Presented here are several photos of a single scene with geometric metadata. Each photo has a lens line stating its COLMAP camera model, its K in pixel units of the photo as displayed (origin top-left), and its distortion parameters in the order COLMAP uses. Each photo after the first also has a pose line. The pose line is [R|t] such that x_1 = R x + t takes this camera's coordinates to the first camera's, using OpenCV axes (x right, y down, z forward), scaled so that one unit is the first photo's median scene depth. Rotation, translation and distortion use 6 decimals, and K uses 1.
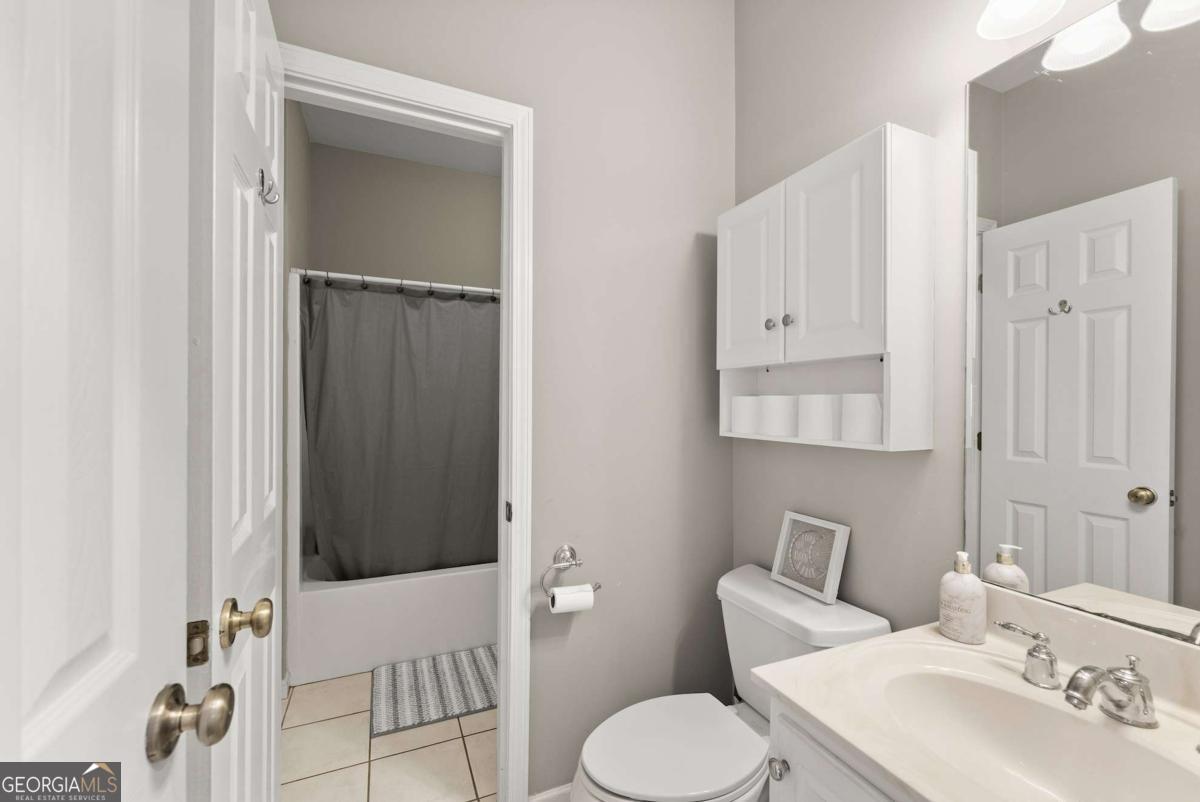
lens RADIAL K [[496.8, 0, 594.5], [0, 496.8, 400.9], [0, 0, 1]] dist [-0.003801, 0.000117]
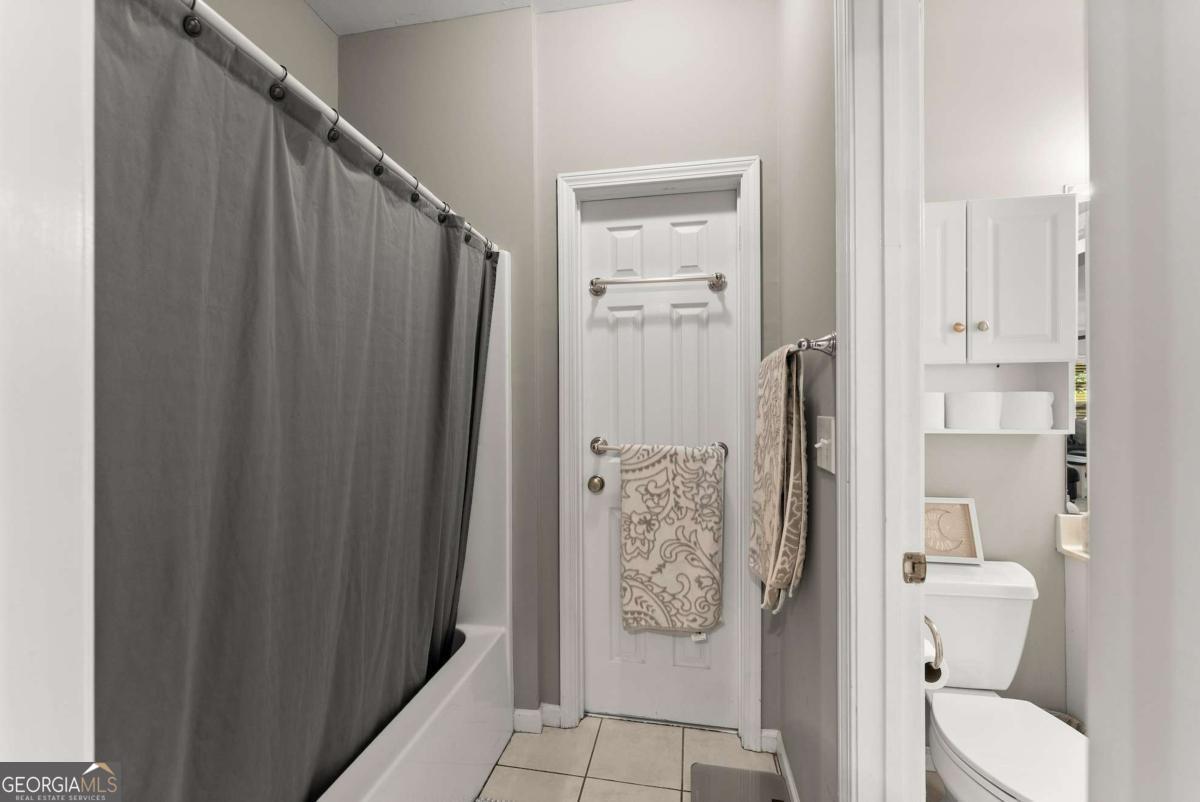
lens RADIAL K [[496.8, 0, 598.3], [0, 496.8, 402.0], [0, 0, 1]] dist [-0.003801, 0.000117]
pose [[0.557496, 0.005226, 0.830163, -0.573701], [-0.003877, 0.999986, -0.003692, 0.010329], [-0.830171, -0.001160, 0.557508, 0.599801]]
